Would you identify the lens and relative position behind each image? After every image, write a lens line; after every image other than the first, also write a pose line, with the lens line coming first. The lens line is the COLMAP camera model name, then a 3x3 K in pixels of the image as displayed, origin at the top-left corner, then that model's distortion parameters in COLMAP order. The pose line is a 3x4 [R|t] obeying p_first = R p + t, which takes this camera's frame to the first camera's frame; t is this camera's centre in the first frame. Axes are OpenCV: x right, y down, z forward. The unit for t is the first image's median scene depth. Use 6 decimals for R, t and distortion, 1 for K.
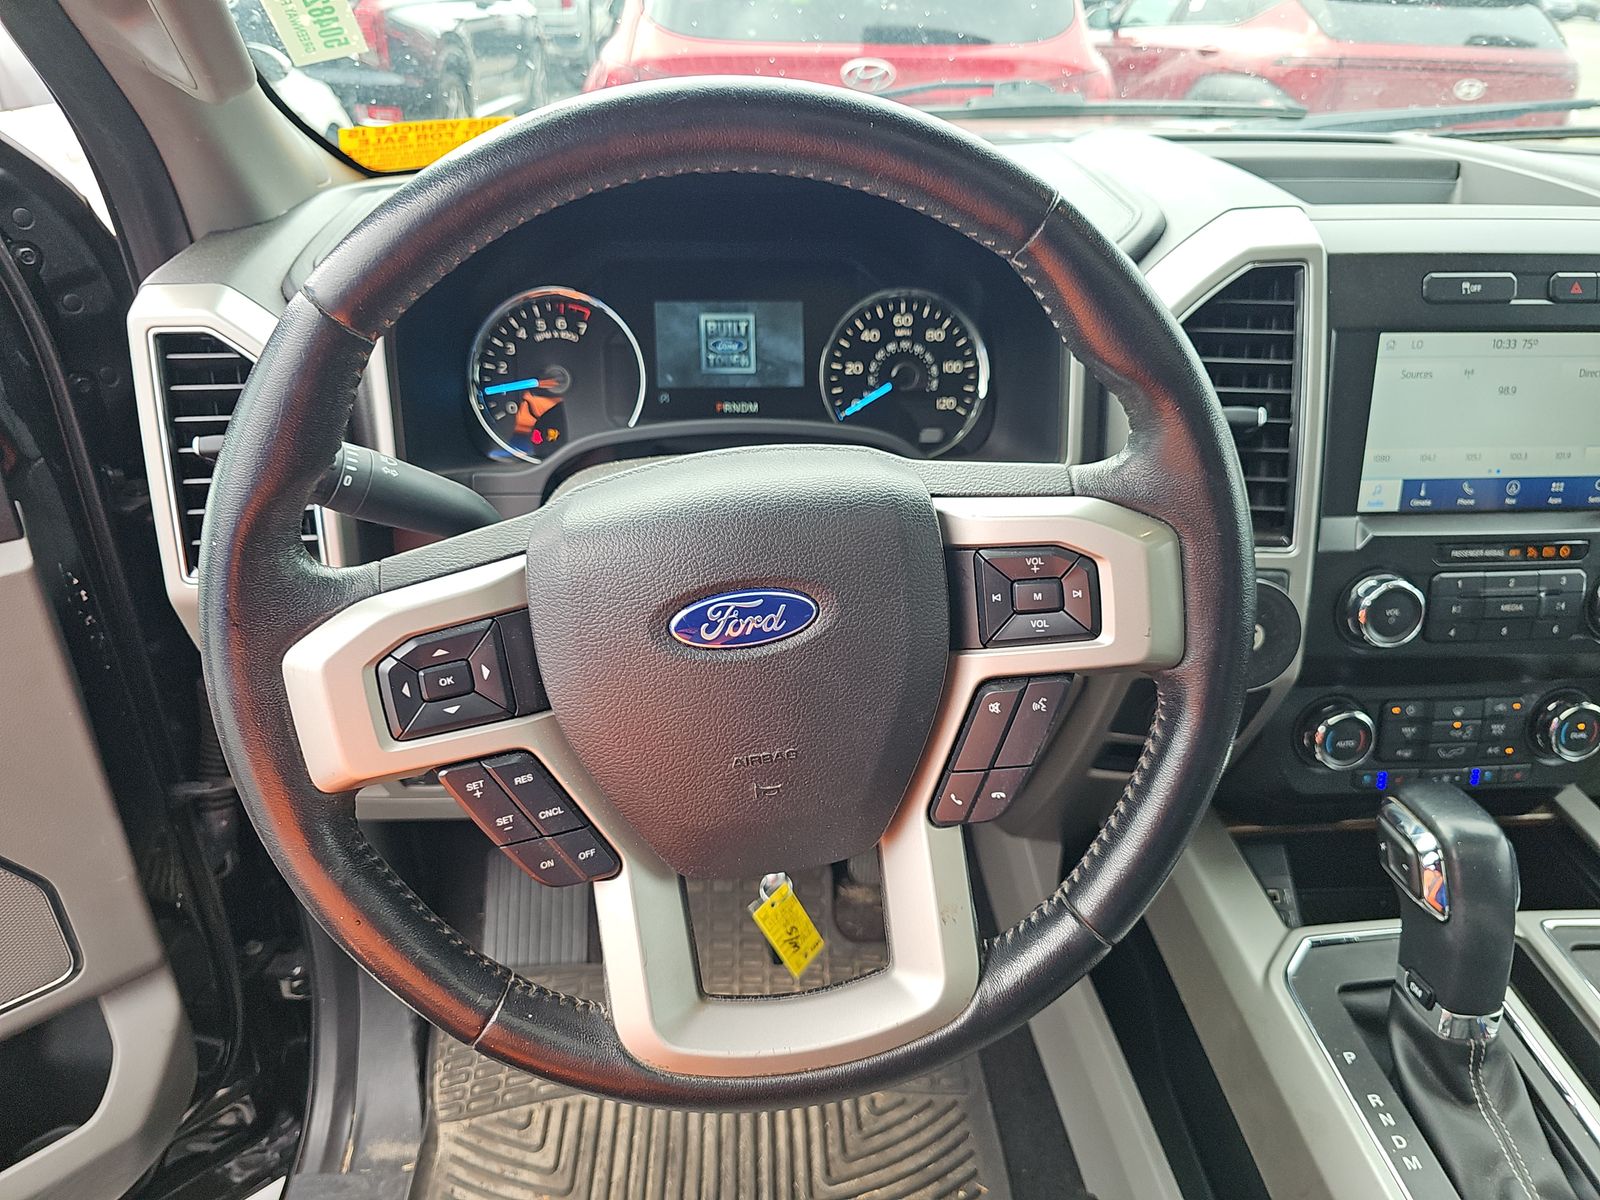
lens RADIAL K [[1033.9, 0, 800.0], [0, 1033.9, 600.0], [0, 0, 1]] dist [0.003660, -0.001758]
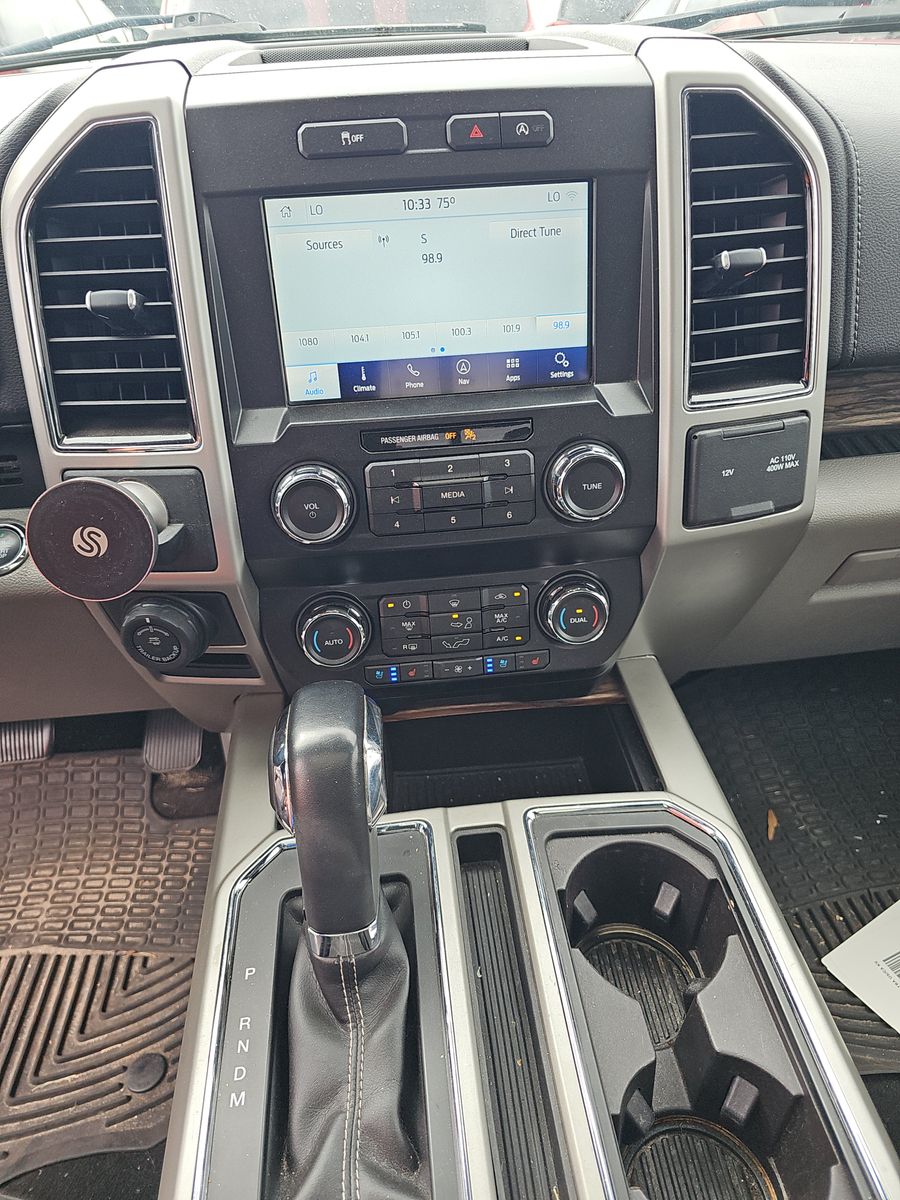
lens RADIAL K [[811.1, 0, 450.0], [0, 811.1, 600.0], [0, 0, 1]] dist [0.013872, 0.003052]
pose [[0.998365, -0.054823, -0.016206, 0.682835], [0.056228, 0.992863, 0.105173, 0.024450], [0.010325, -0.105913, 0.994322, 0.243365]]
